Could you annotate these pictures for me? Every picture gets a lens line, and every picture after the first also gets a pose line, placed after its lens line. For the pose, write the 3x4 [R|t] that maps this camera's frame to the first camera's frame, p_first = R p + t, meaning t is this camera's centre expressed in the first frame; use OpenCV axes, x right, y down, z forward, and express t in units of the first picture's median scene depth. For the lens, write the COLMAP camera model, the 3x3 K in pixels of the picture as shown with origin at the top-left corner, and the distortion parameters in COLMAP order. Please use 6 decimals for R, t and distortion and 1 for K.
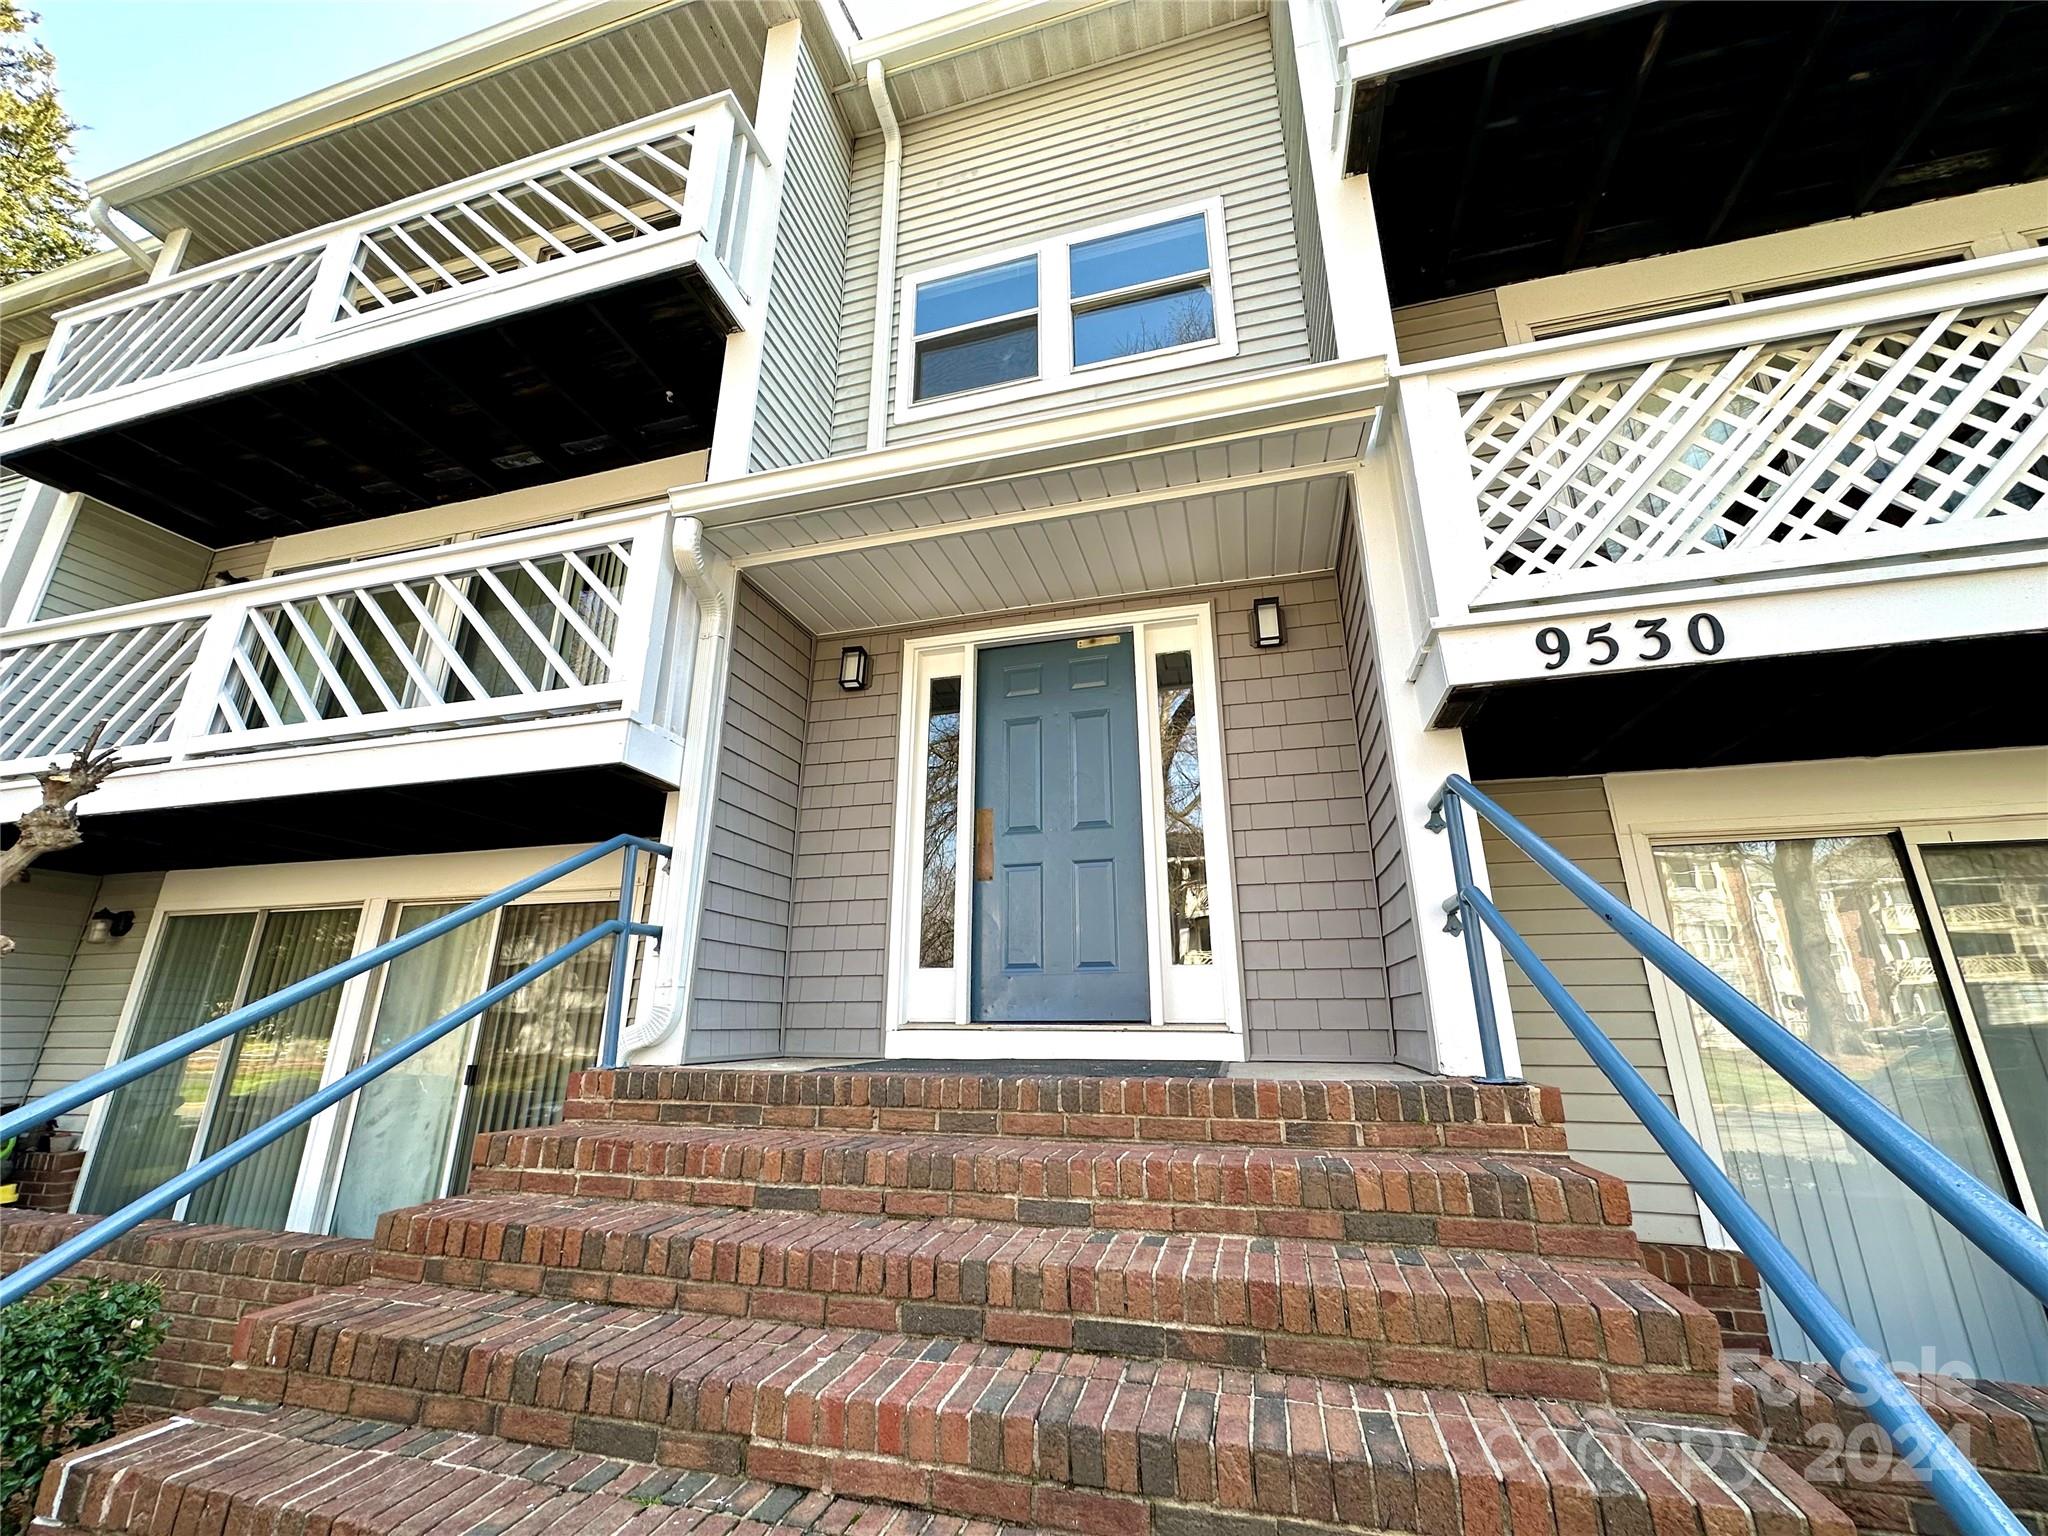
lens RADIAL K [[848.9, 0, 1030.9], [0, 848.9, 767.1], [0, 0, 1]] dist [0.000393, 0.000092]
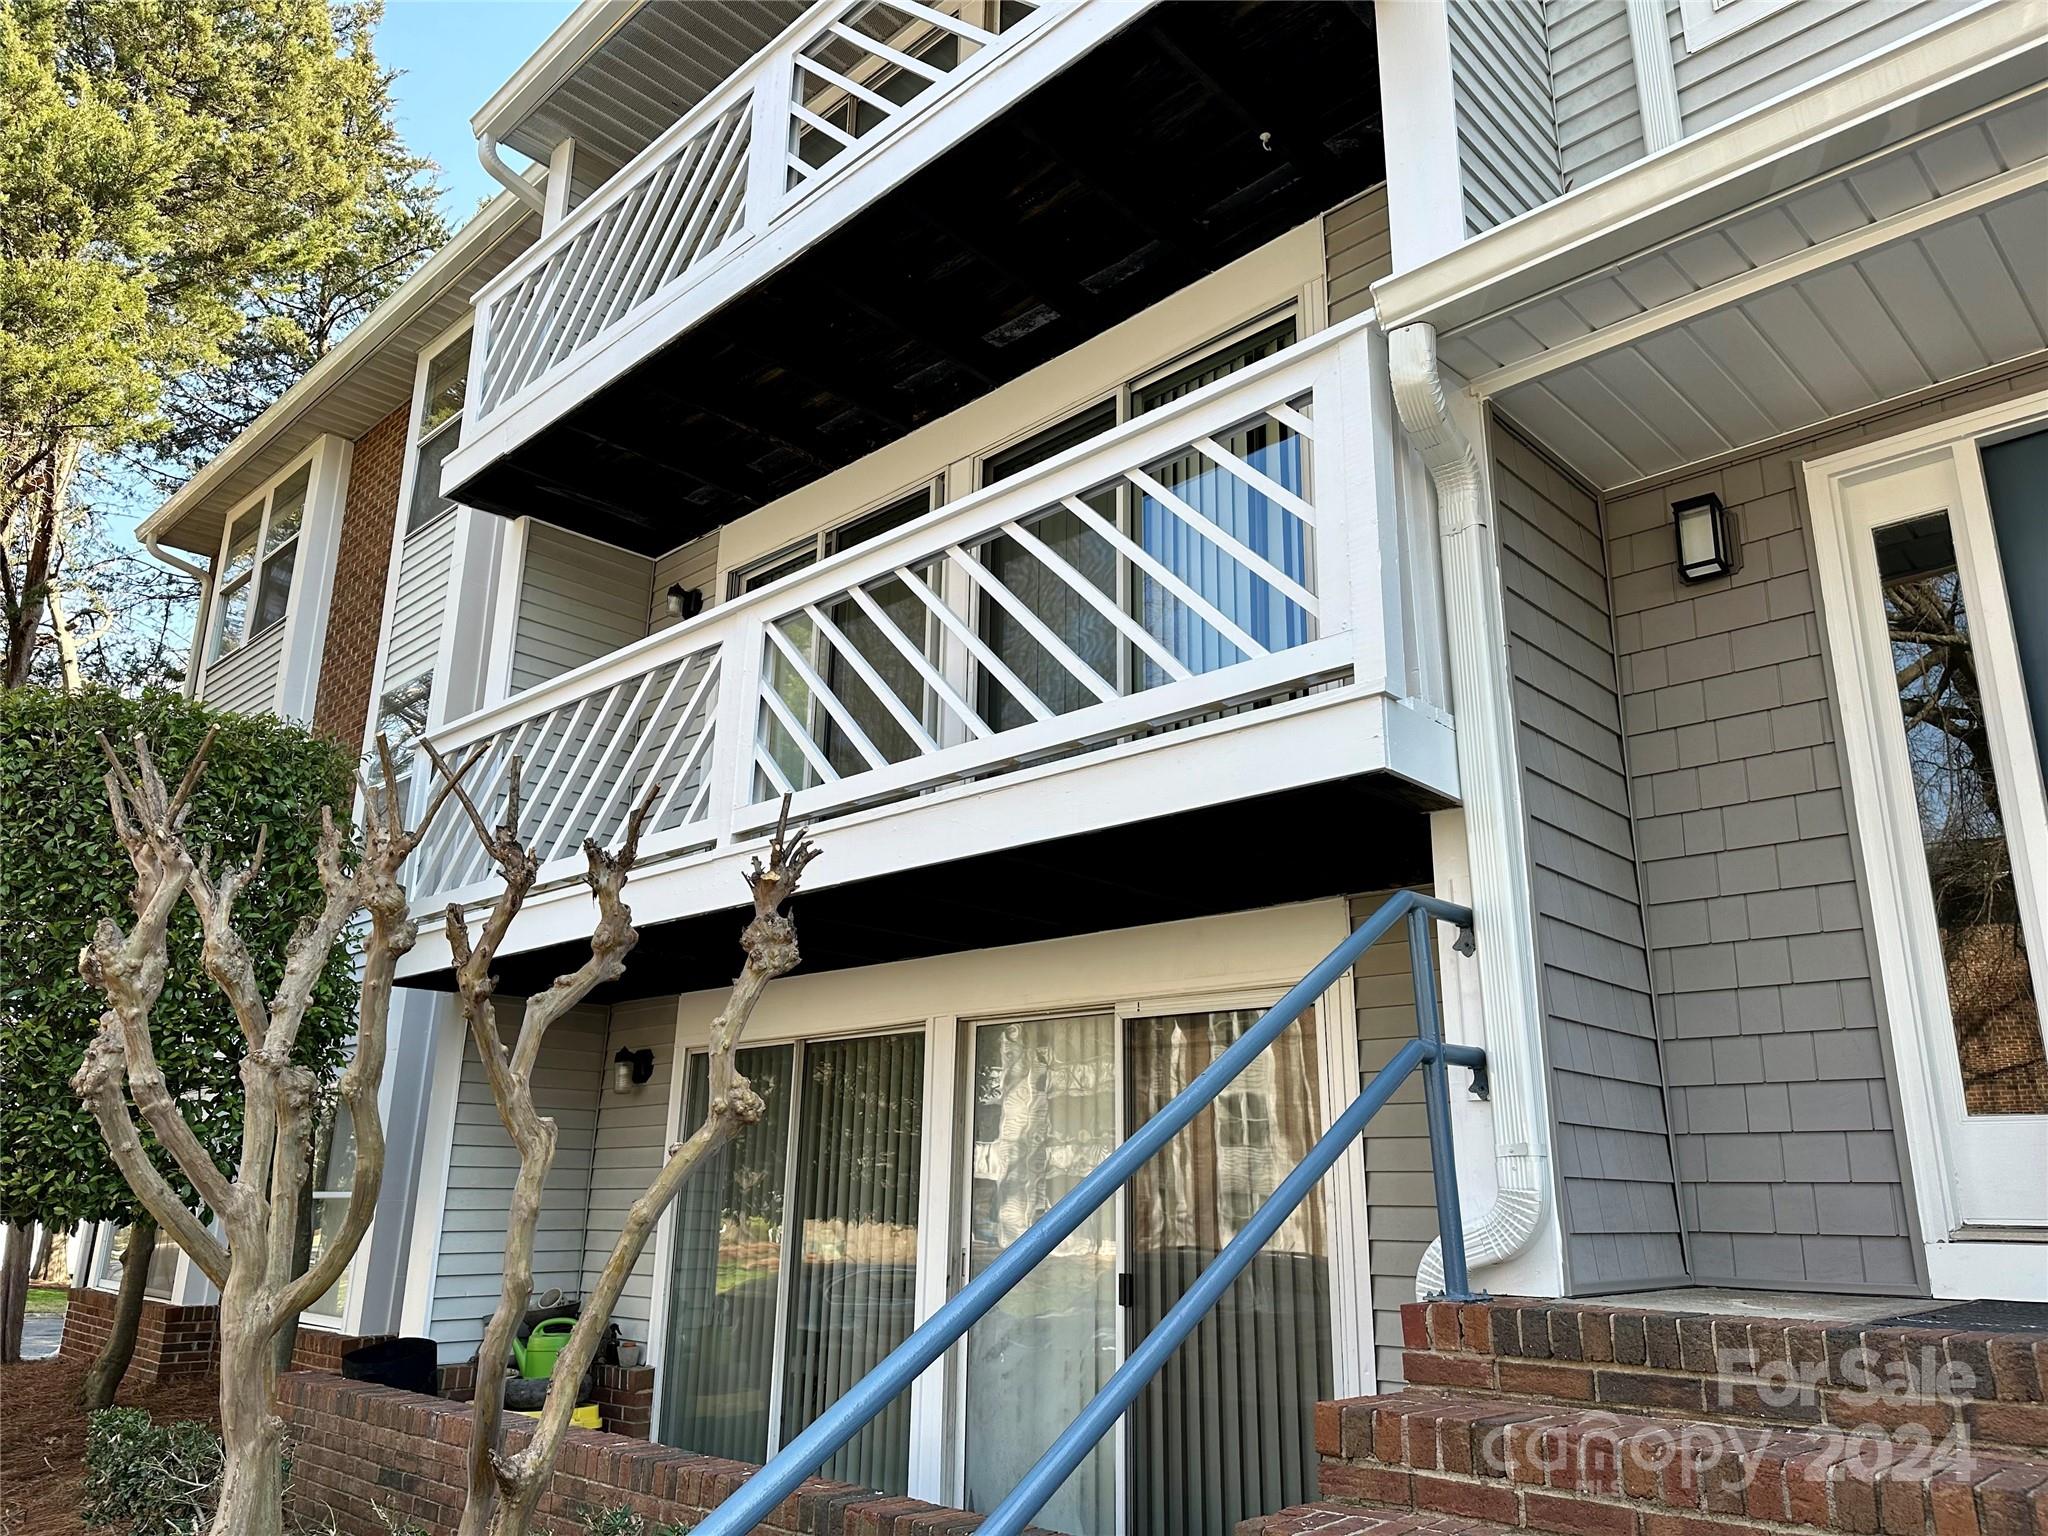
lens RADIAL K [[1500.6, 0, 1024.0], [0, 1500.6, 768.0], [0, 0, 1]] dist [0.105470, -0.175045]
pose [[0.869334, -0.122565, -0.478785, -0.140950], [0.128120, 0.991532, -0.021195, -0.010827], [0.477329, -0.042916, 0.877676, -0.017610]]
